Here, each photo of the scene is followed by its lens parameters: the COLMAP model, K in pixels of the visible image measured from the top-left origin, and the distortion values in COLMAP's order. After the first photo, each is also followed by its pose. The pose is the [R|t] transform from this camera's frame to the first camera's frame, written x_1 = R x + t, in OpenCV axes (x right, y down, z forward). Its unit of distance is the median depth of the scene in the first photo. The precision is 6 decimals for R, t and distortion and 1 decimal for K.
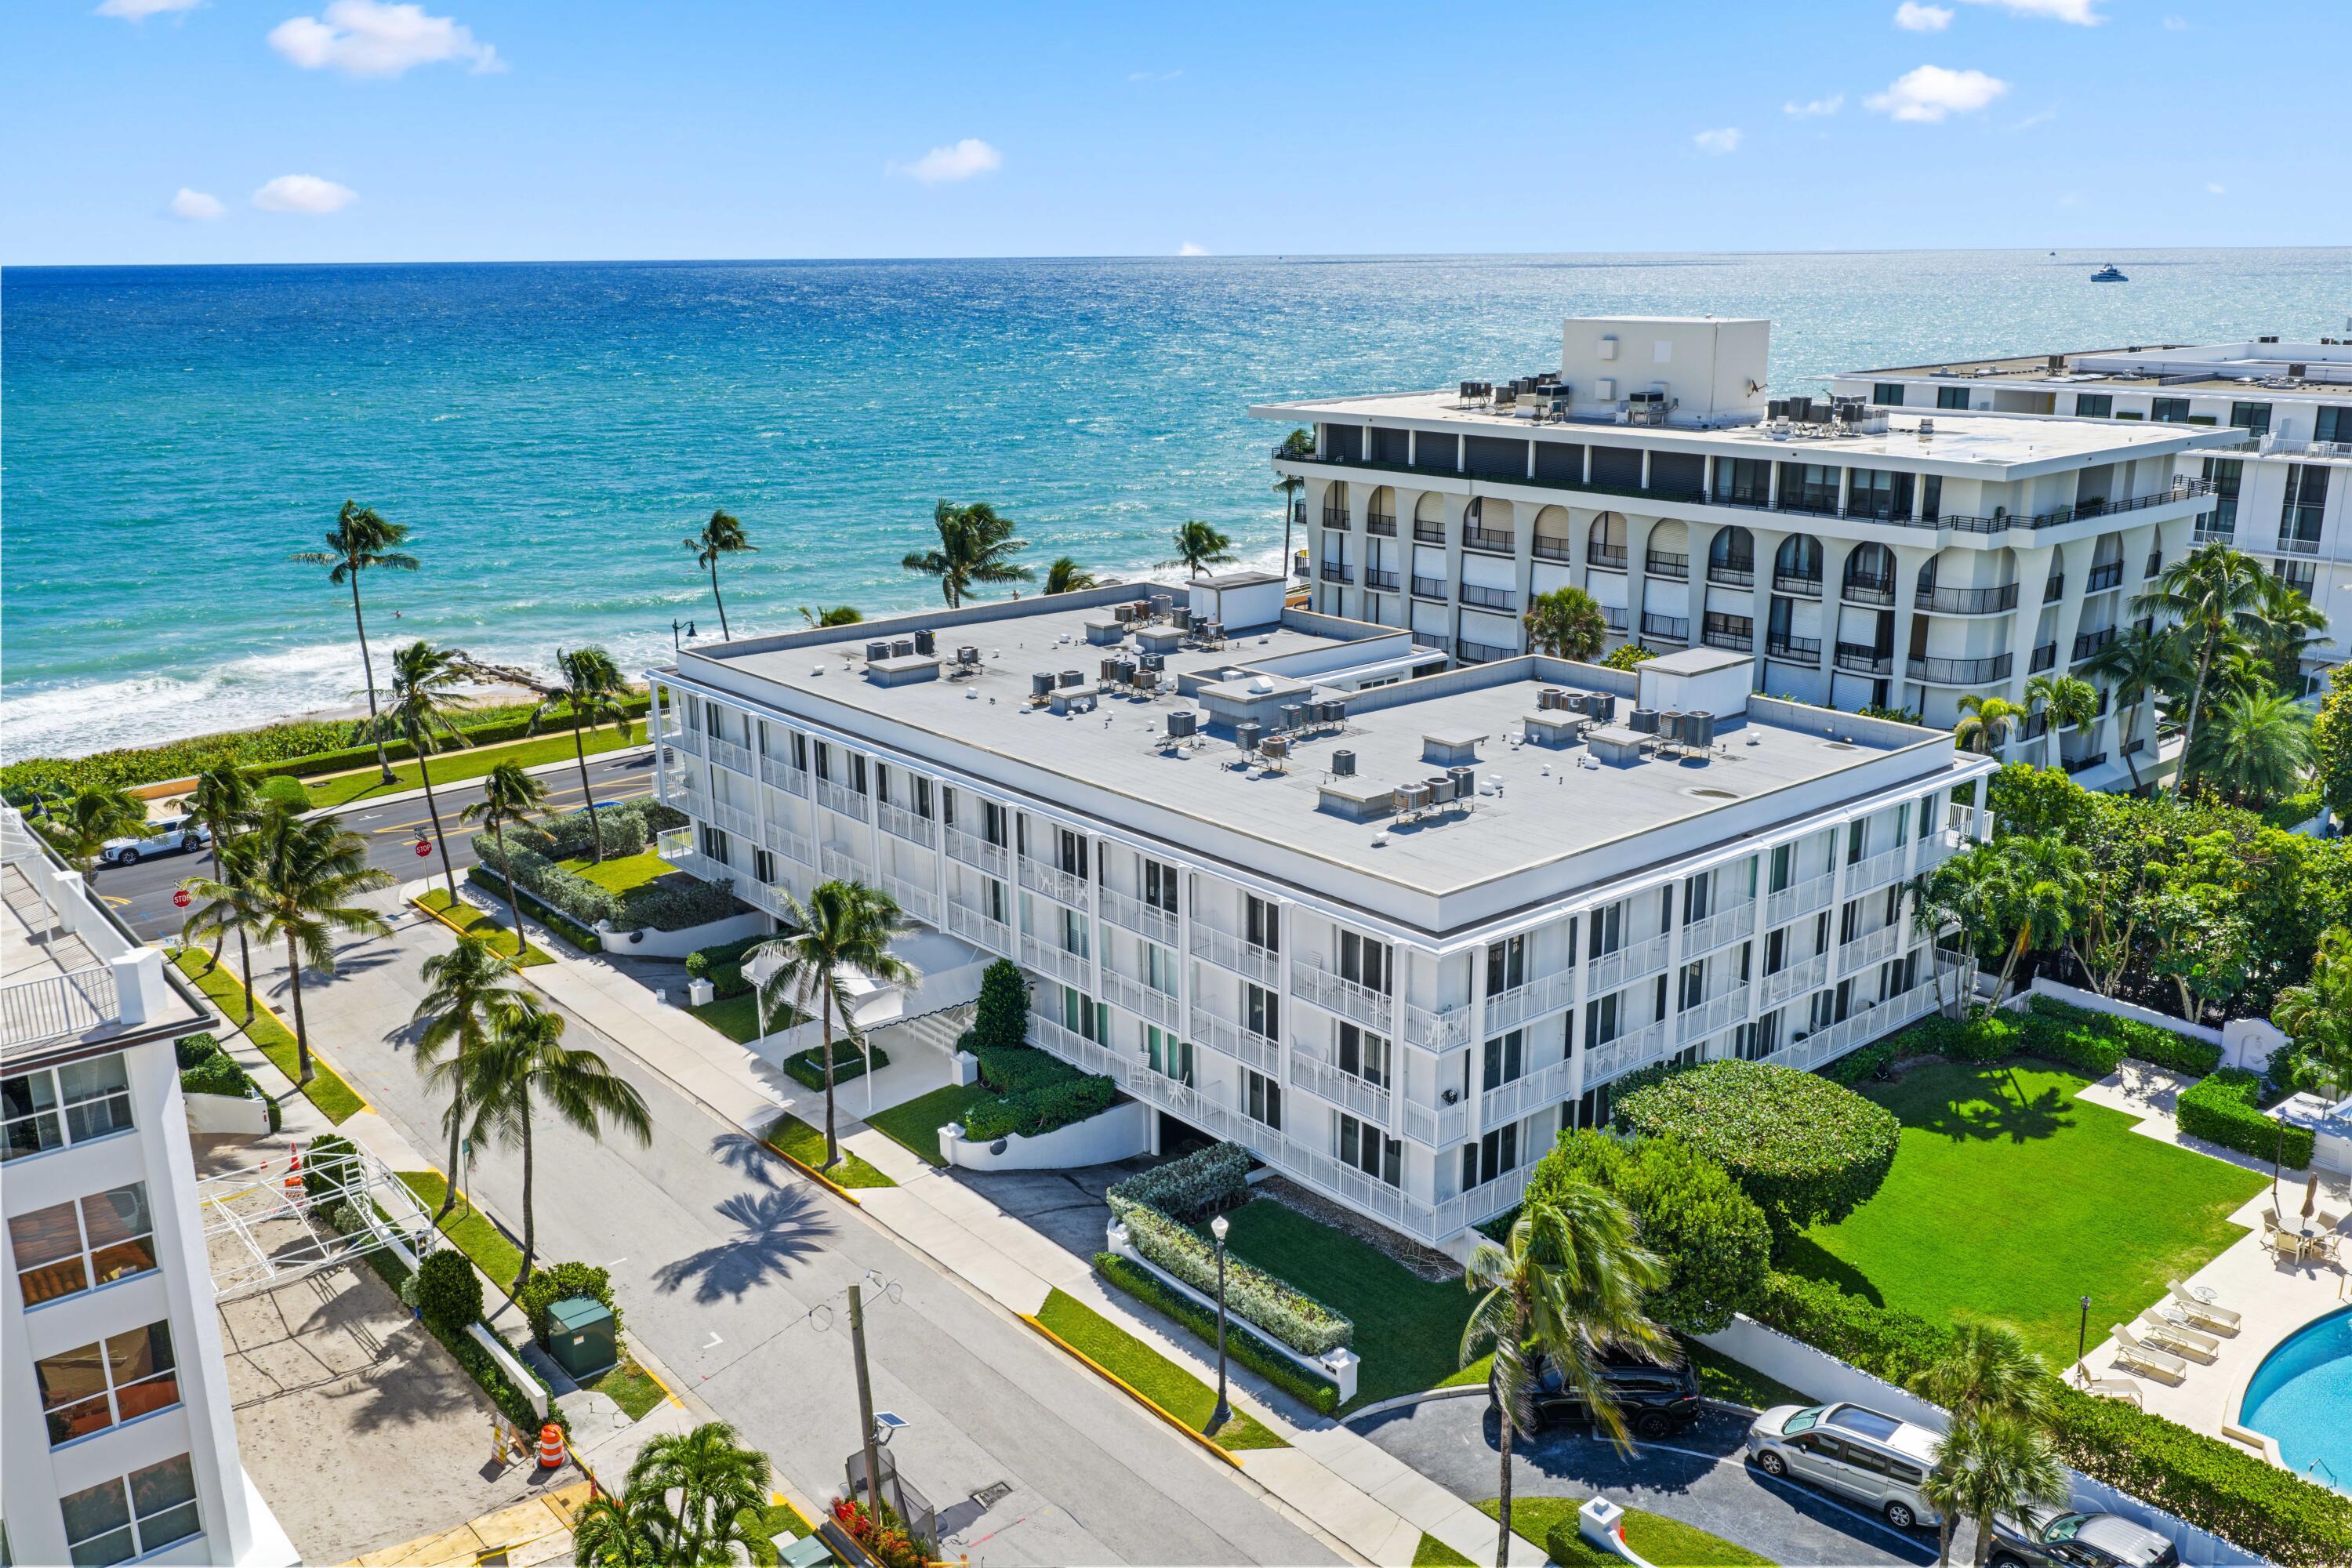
lens RADIAL K [[1939.9, 0, 1178.5], [0, 1939.9, 783.1], [0, 0, 1]] dist [-0.006171, -0.007034]
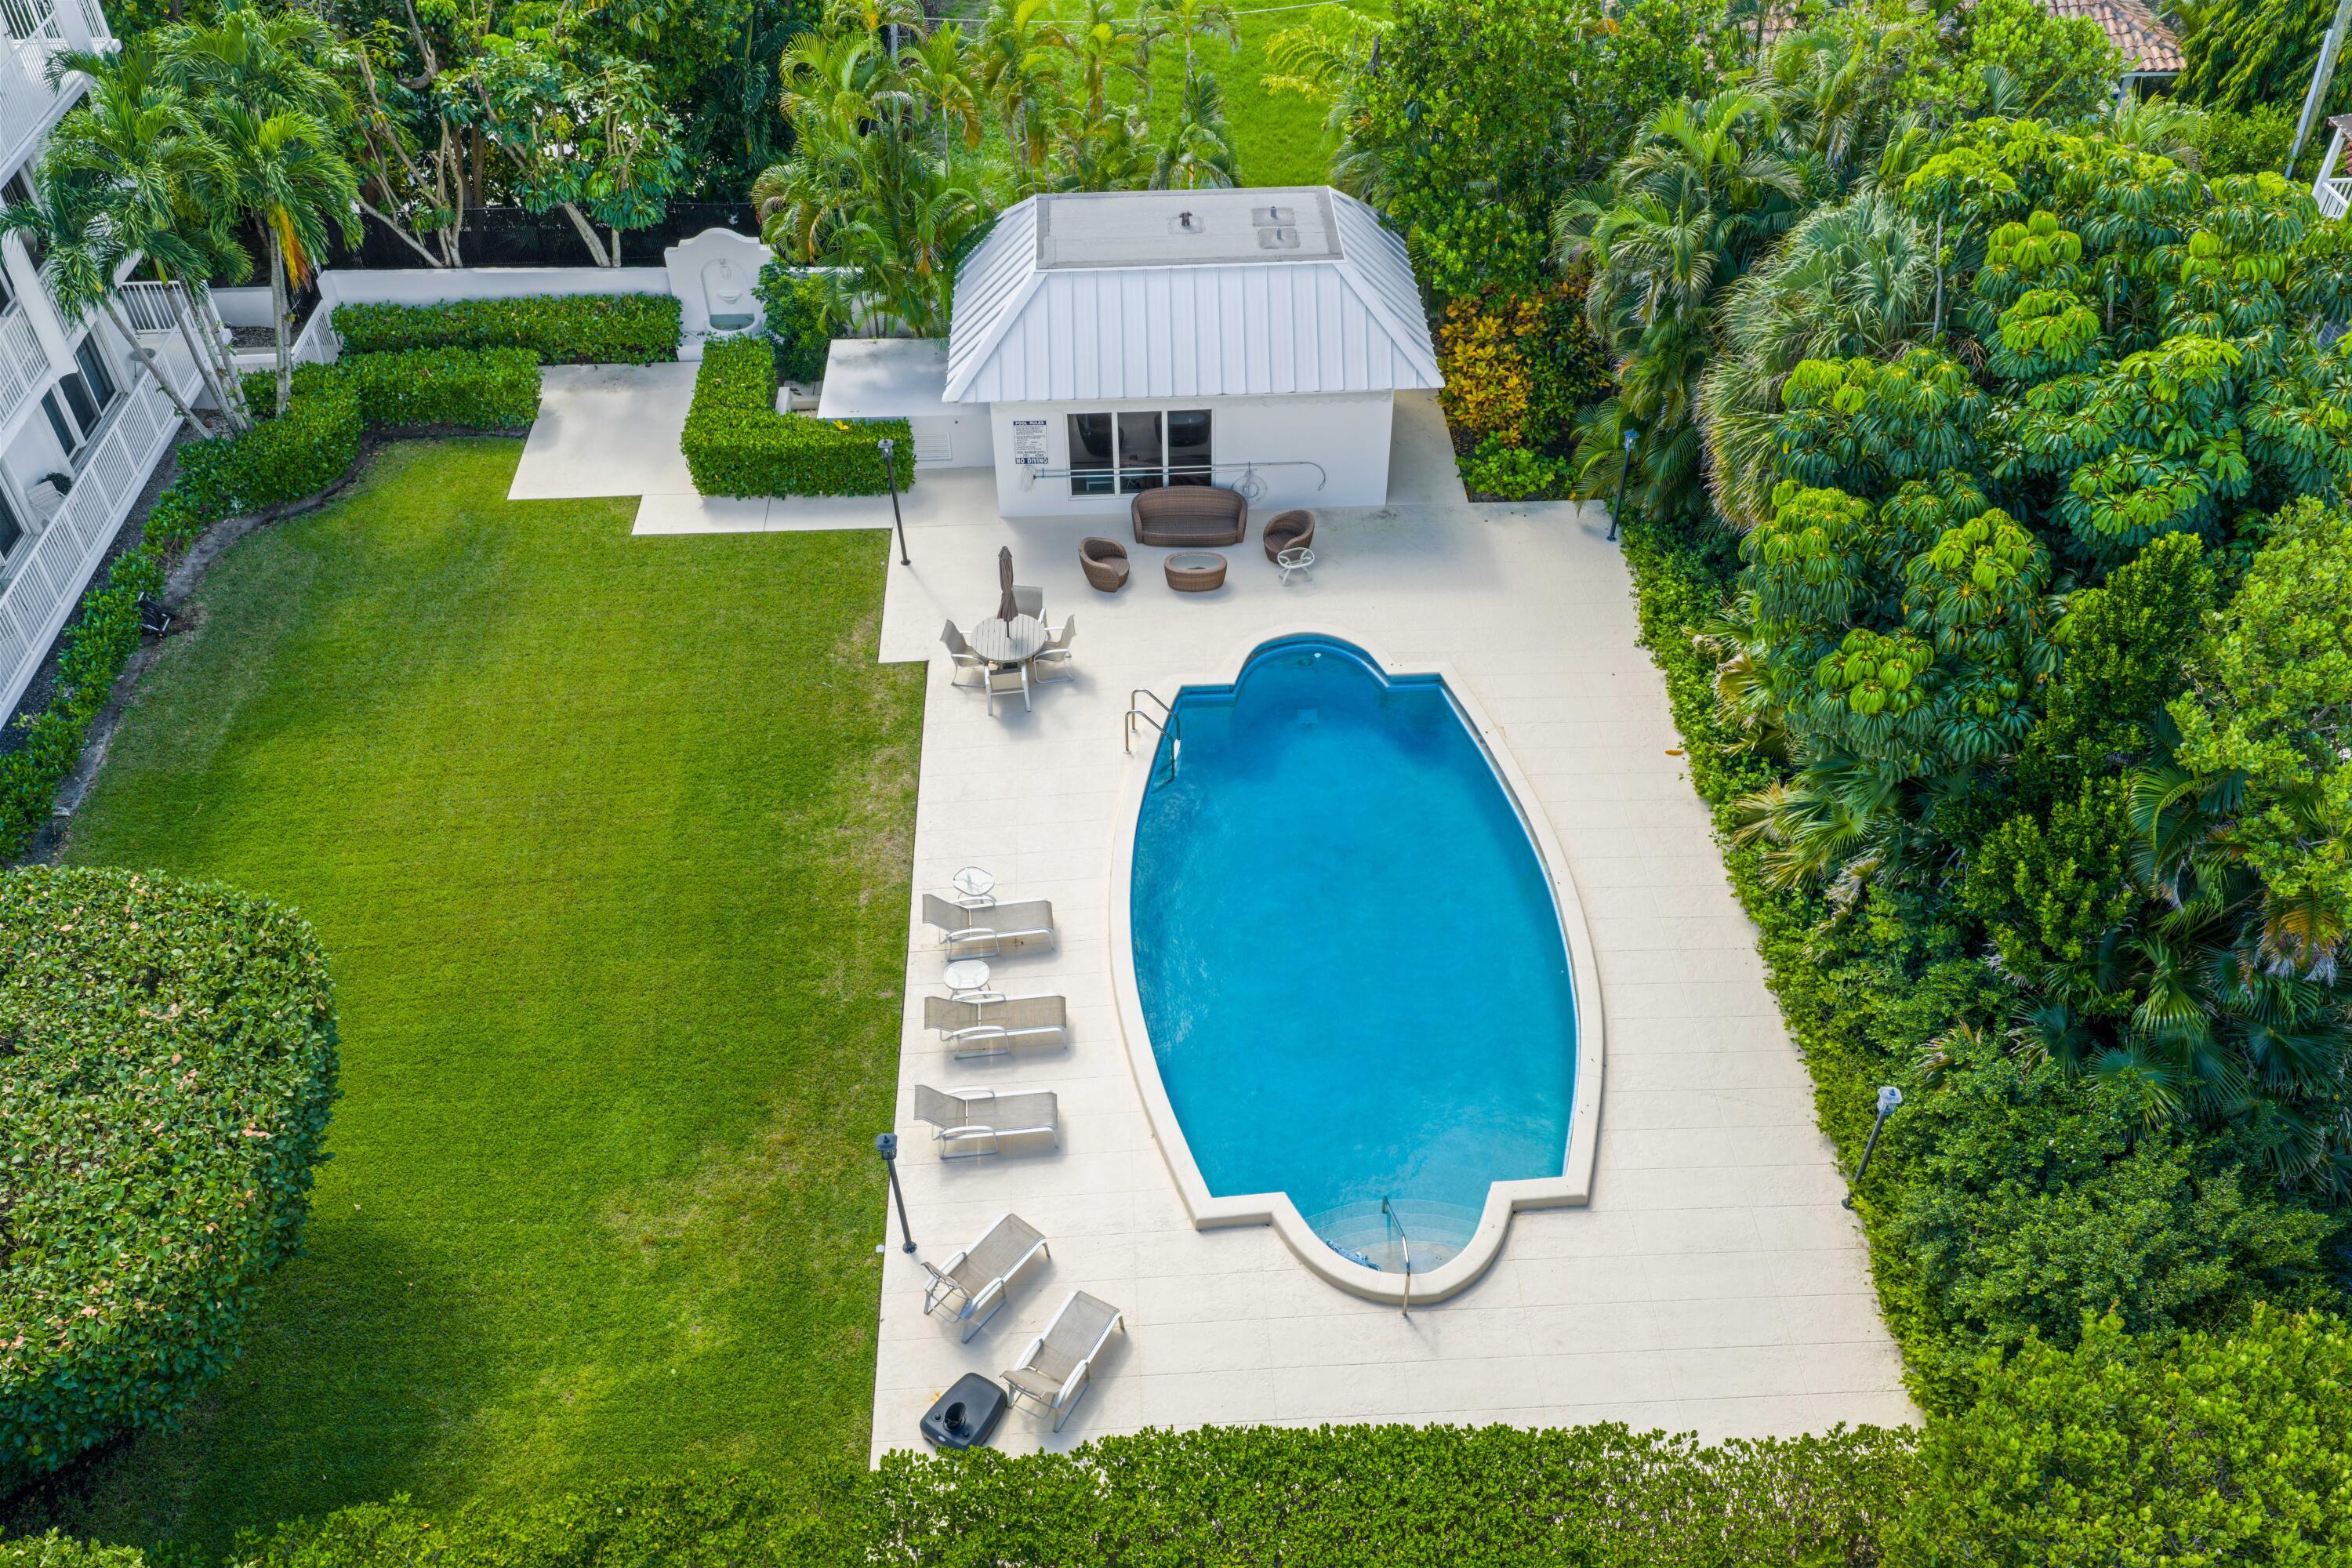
lens RADIAL K [[1939.9, 0, 1177.0], [0, 1939.9, 781.8], [0, 0, 1]] dist [-0.006171, -0.007034]
pose [[0.598703, -0.540224, 0.591366, 0.212415], [0.204467, 0.816930, 0.539277, -0.024507], [-0.774434, -0.201952, 0.599556, 0.512898]]
